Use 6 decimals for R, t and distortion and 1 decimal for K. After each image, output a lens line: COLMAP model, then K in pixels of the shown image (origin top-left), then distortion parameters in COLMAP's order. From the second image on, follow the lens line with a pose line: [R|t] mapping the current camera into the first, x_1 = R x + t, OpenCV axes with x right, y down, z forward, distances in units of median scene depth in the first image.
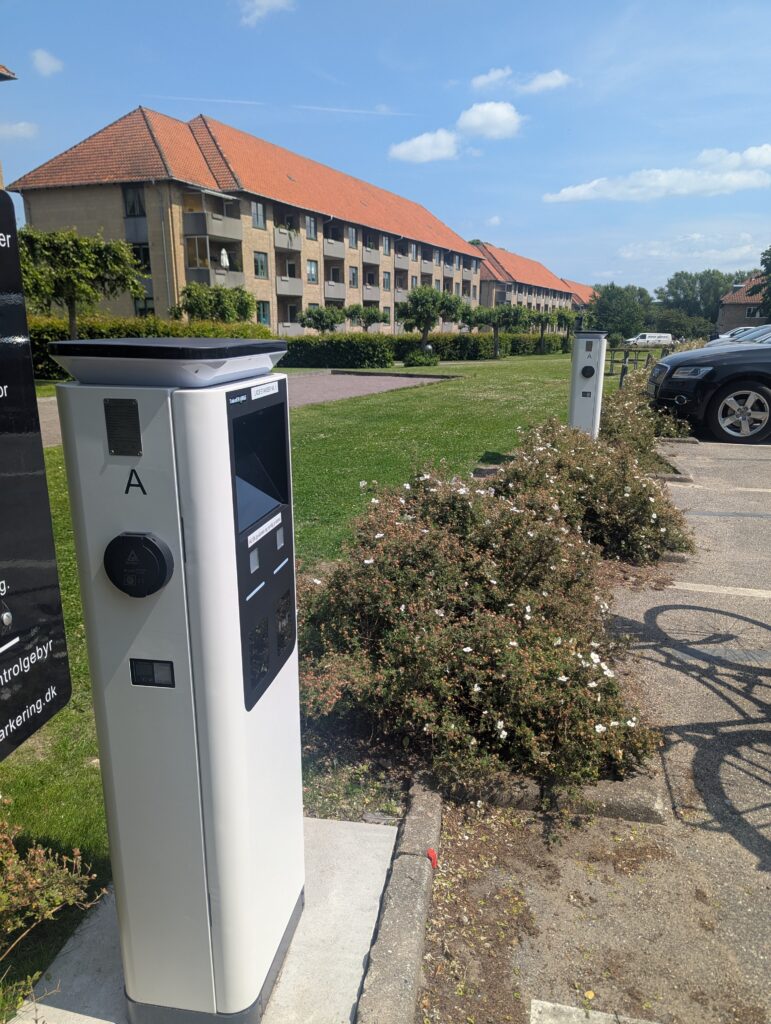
lens RADIAL K [[723.7, 0, 385.5], [0, 723.7, 512.0], [0, 0, 1]] dist [-0.005377, -0.003598]
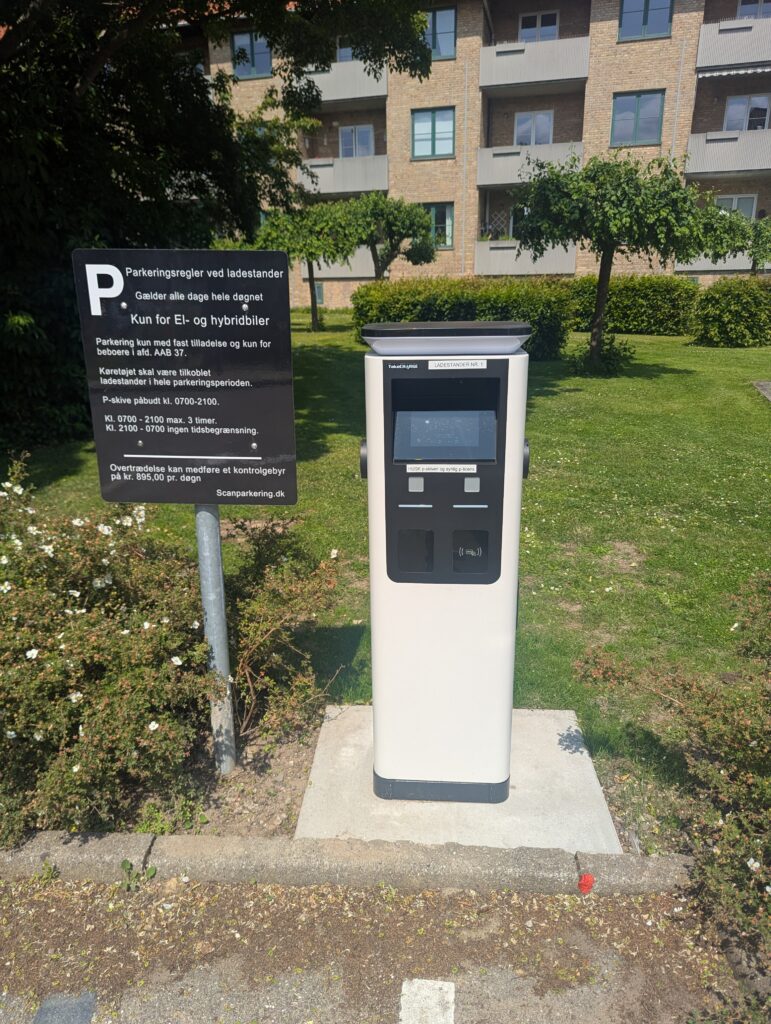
lens RADIAL K [[723.7, 0, 385.5], [0, 723.7, 512.0], [0, 0, 1]] dist [-0.005377, -0.003598]
pose [[0.096095, 0.306738, -0.946931, 1.194997], [-0.230926, 0.932247, 0.278547, -0.267474], [0.968214, 0.191904, 0.160418, 0.758666]]
